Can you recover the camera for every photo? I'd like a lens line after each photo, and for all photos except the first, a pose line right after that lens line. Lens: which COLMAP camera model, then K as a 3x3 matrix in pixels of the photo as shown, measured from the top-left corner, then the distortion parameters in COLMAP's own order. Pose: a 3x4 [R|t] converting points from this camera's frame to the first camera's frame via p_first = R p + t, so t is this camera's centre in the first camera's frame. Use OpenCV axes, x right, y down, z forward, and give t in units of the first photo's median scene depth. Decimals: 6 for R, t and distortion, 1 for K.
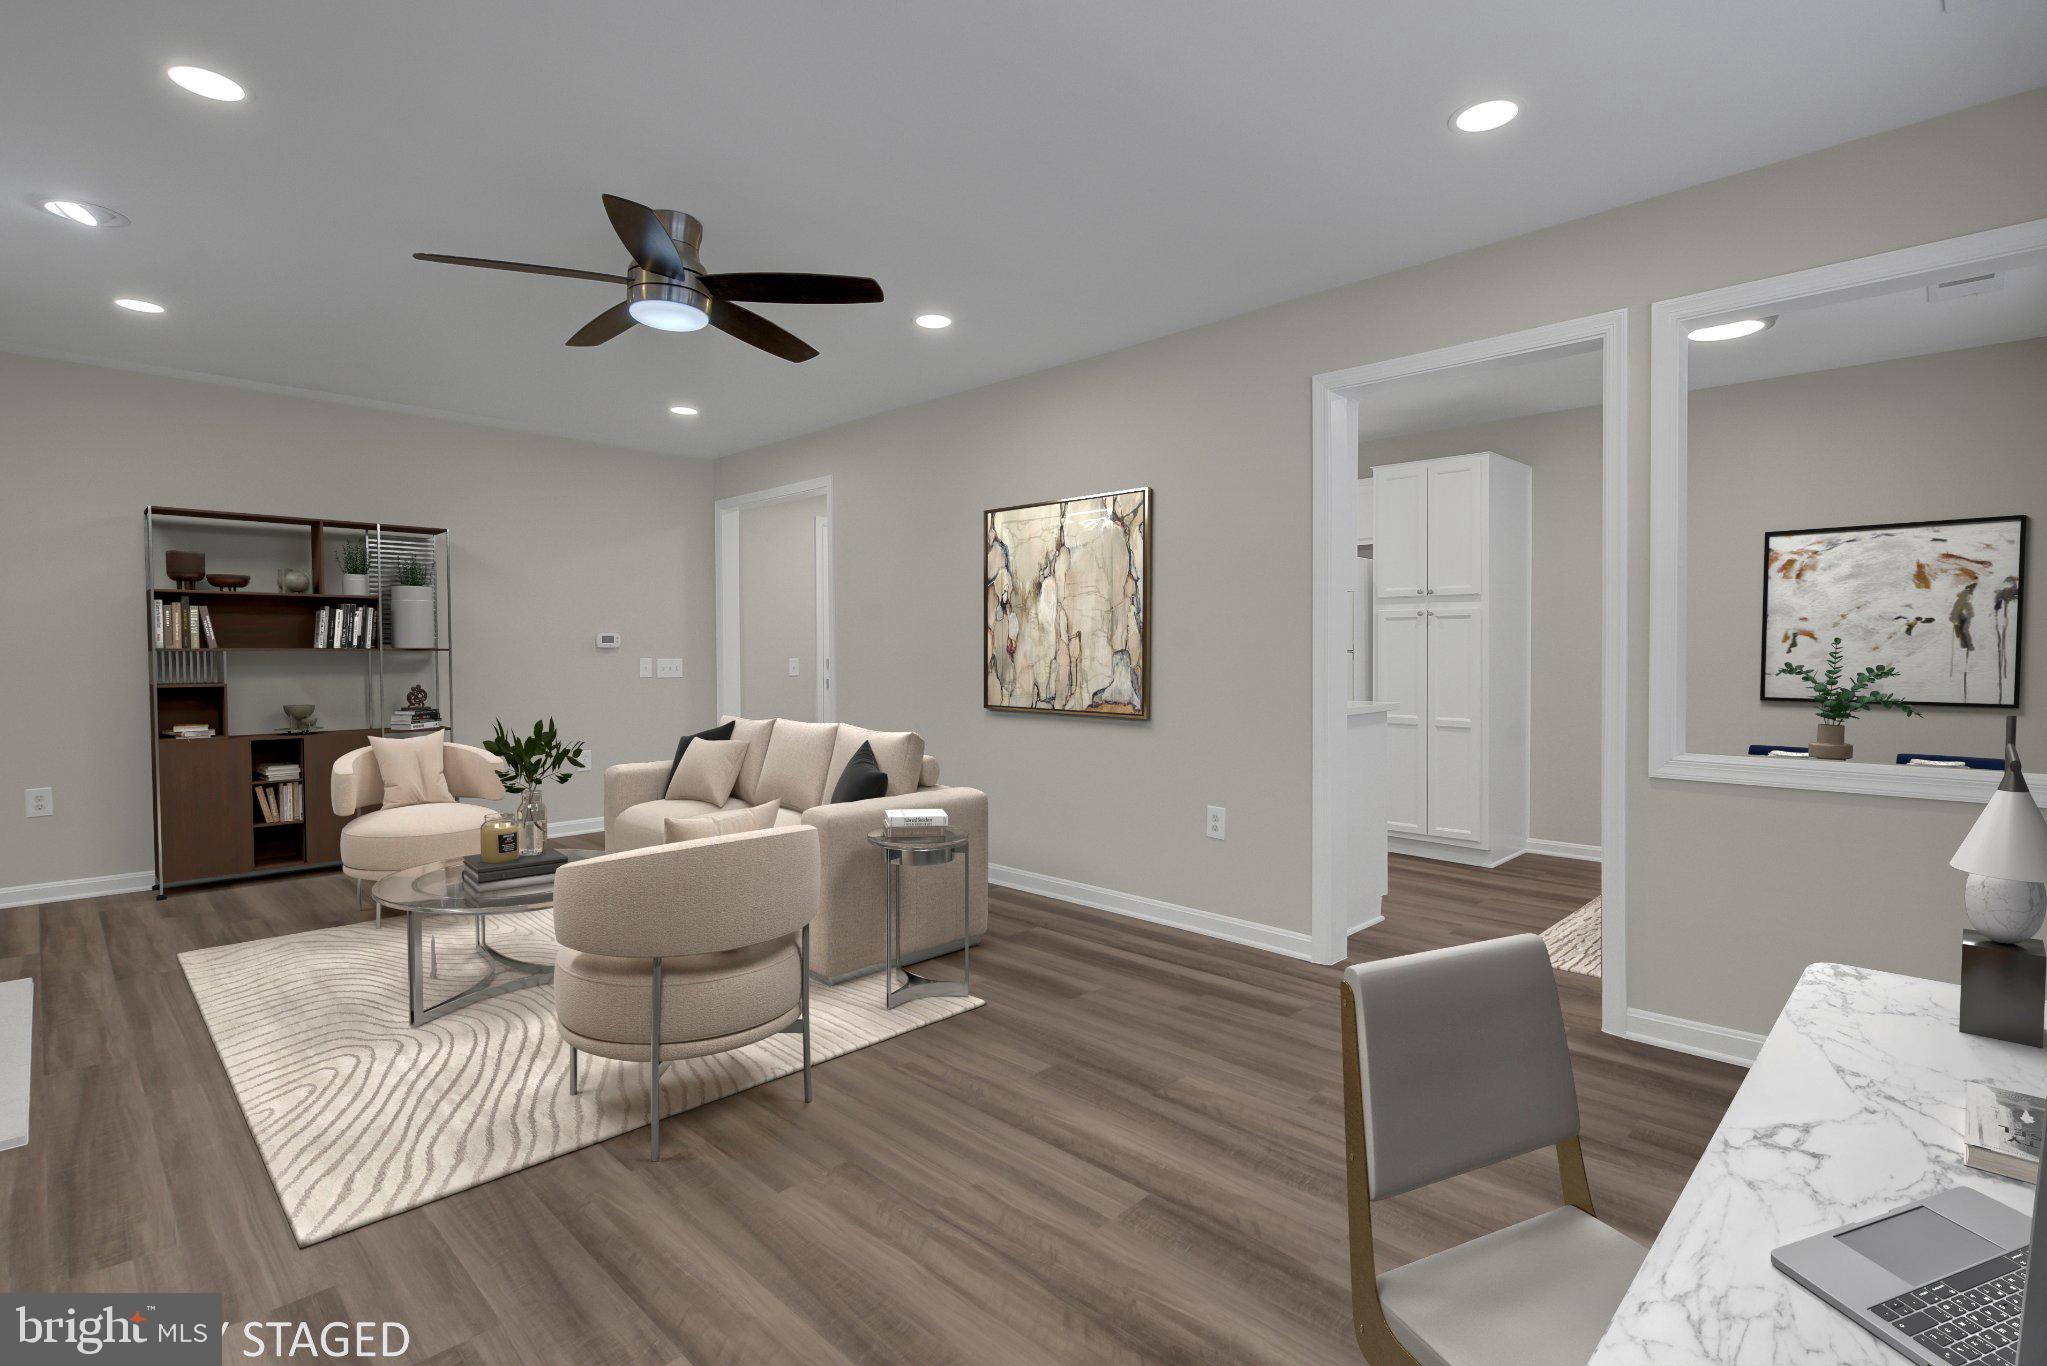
lens RADIAL K [[974.7, 0, 1016.1], [0, 974.7, 671.5], [0, 0, 1]] dist [0.003790, -0.003264]
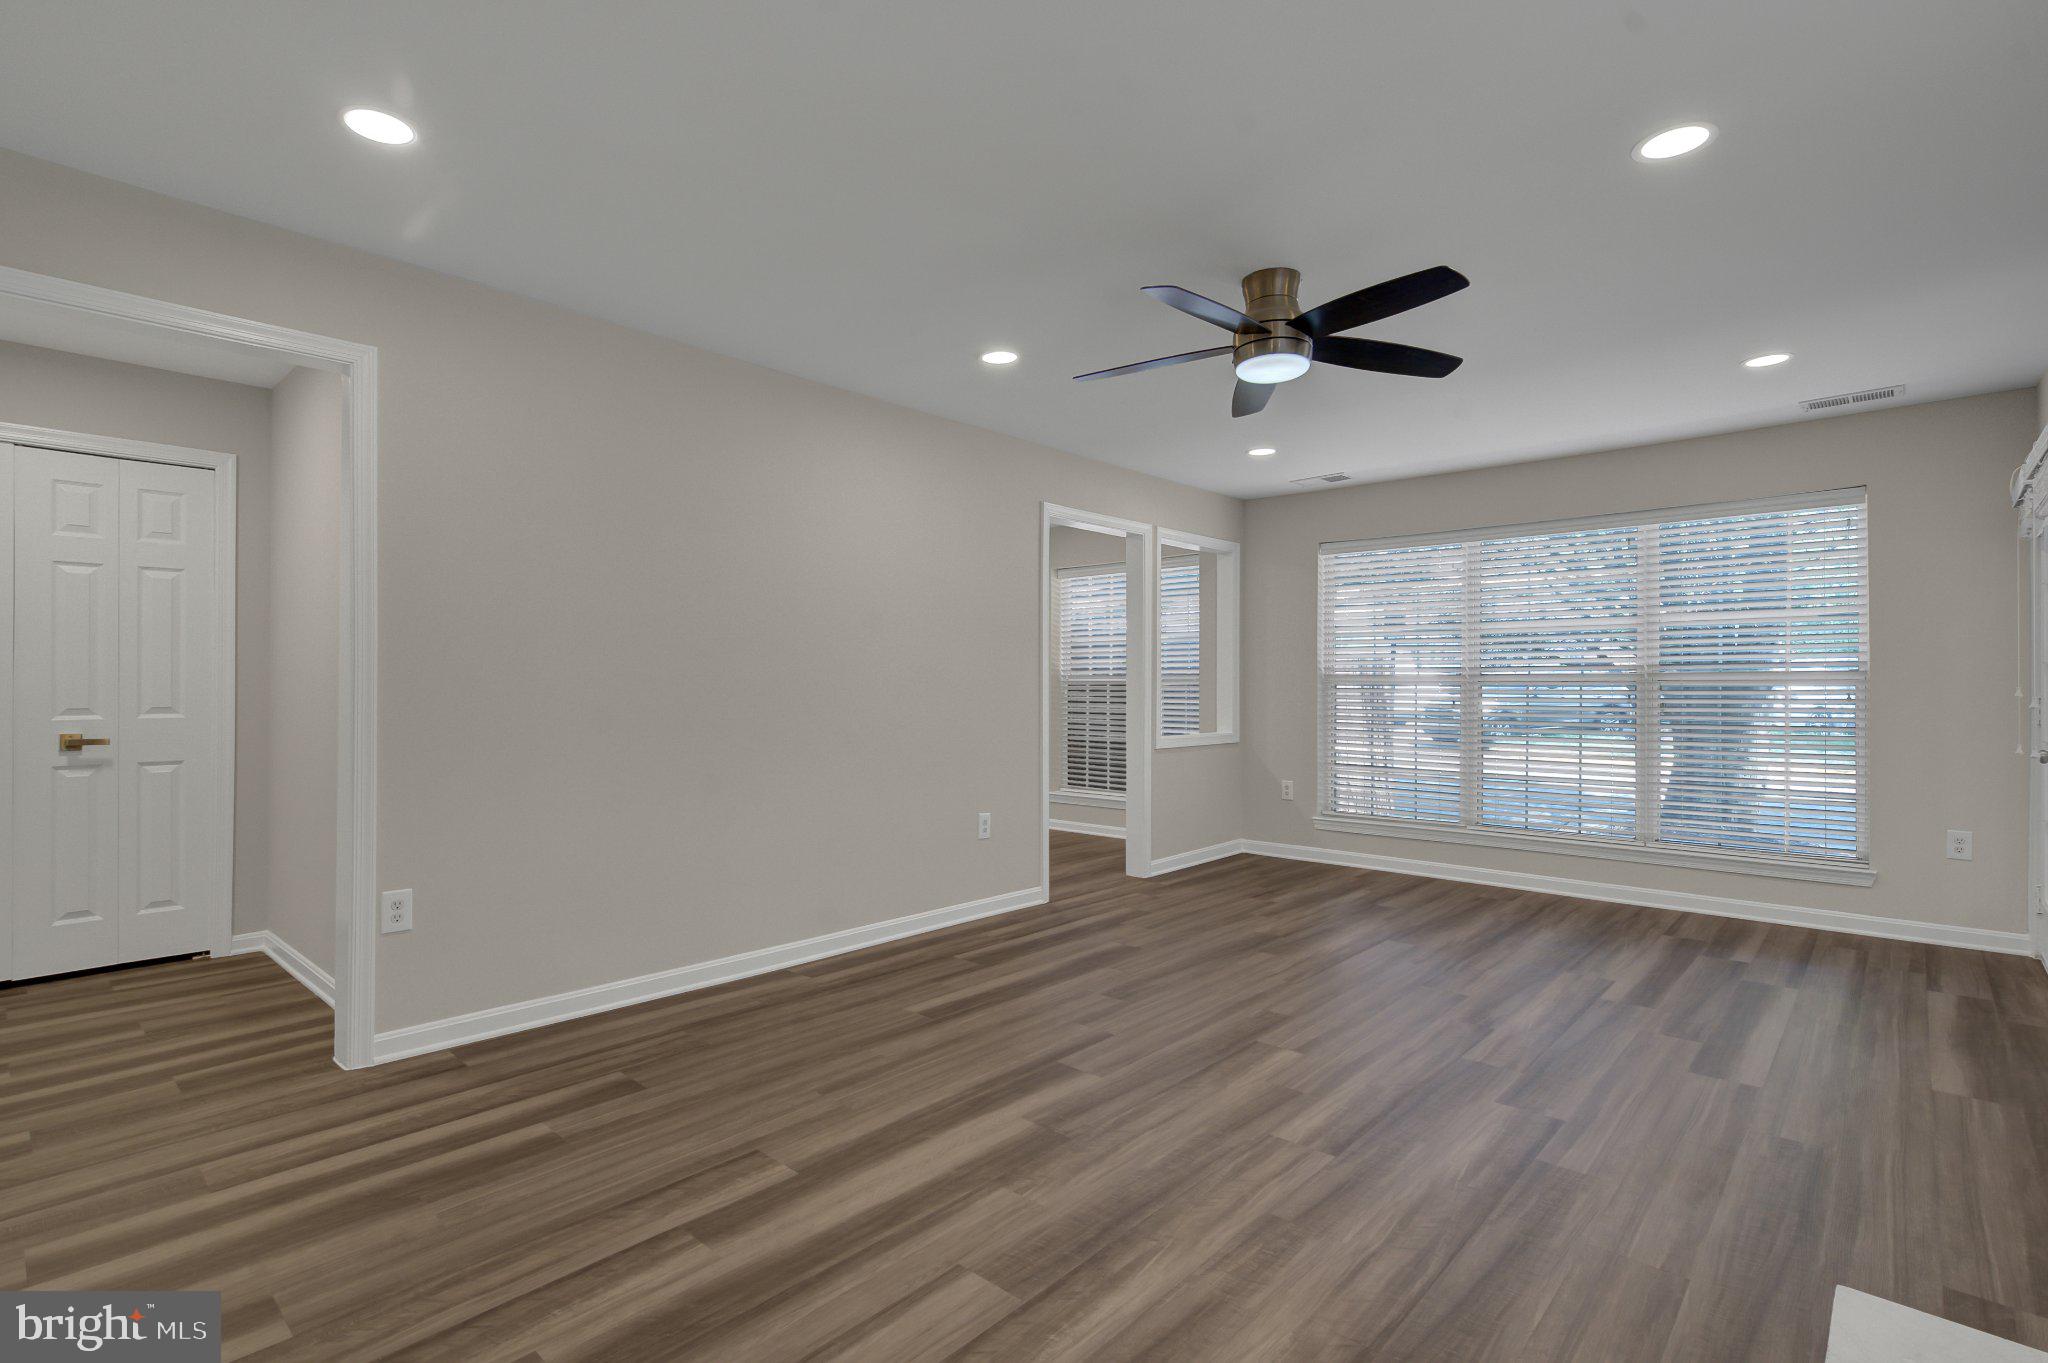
lens RADIAL K [[975.2, 0, 1036.5], [0, 975.2, 678.8], [0, 0, 1]] dist [0.003790, -0.003264]
pose [[-0.051803, 0.011328, 0.998593, -0.830752], [0.018640, 0.999772, -0.010374, -0.015335], [-0.998483, 0.018076, -0.052002, 0.784613]]
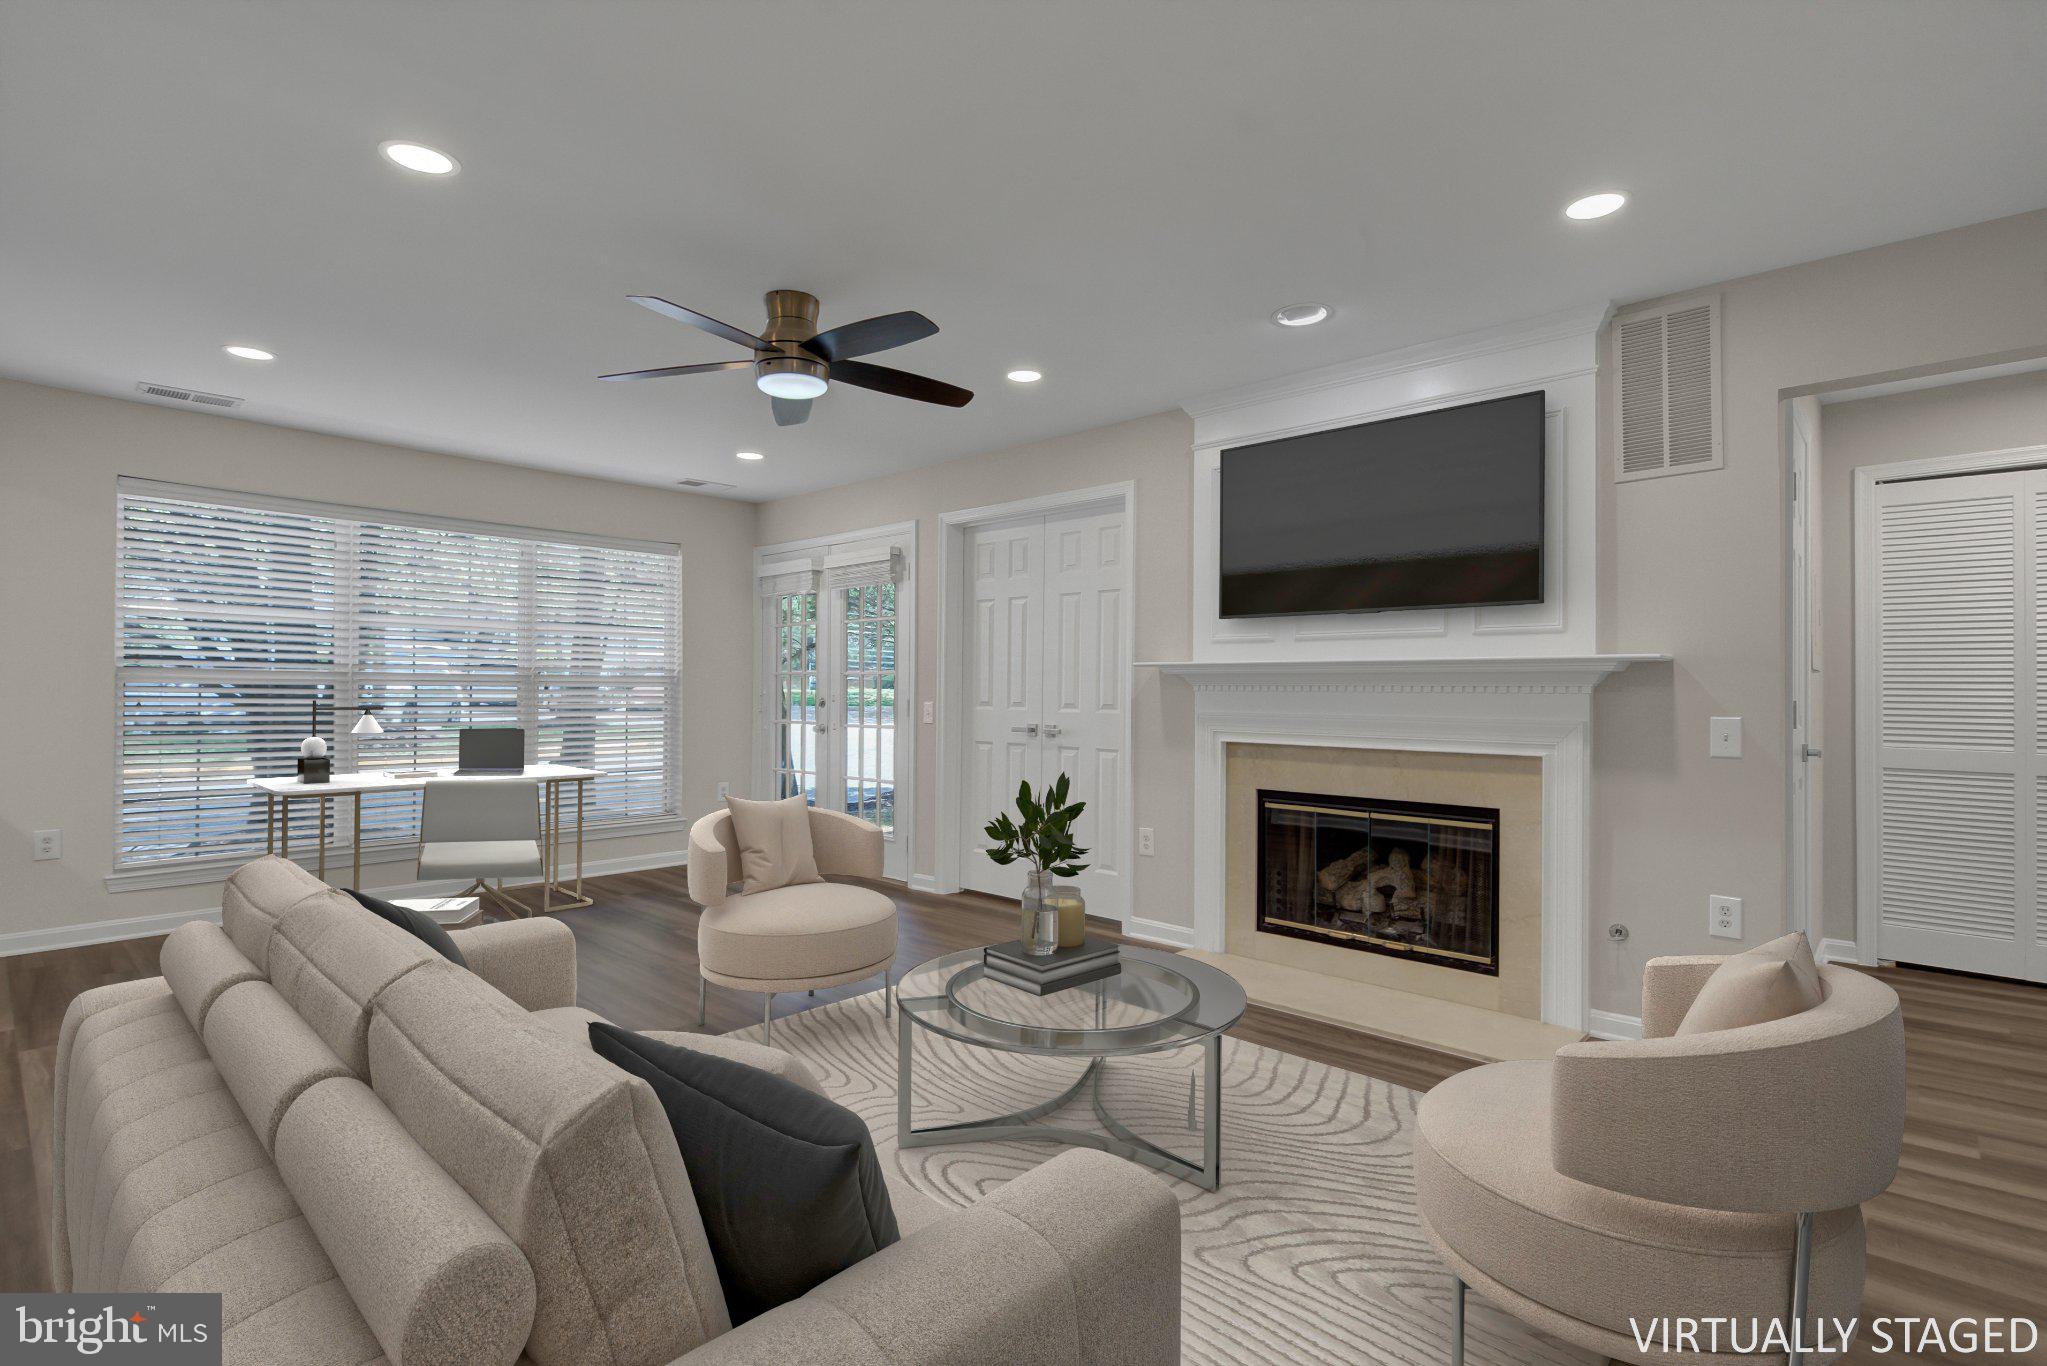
lens RADIAL K [[974.7, 0, 1024.2], [0, 974.7, 686.3], [0, 0, 1]] dist [0.003790, -0.003264]
pose [[-0.999510, -0.003057, -0.031138, -0.356438], [-0.003524, 0.999882, 0.014936, -0.026429], [0.031089, 0.015038, -0.999403, 1.266027]]
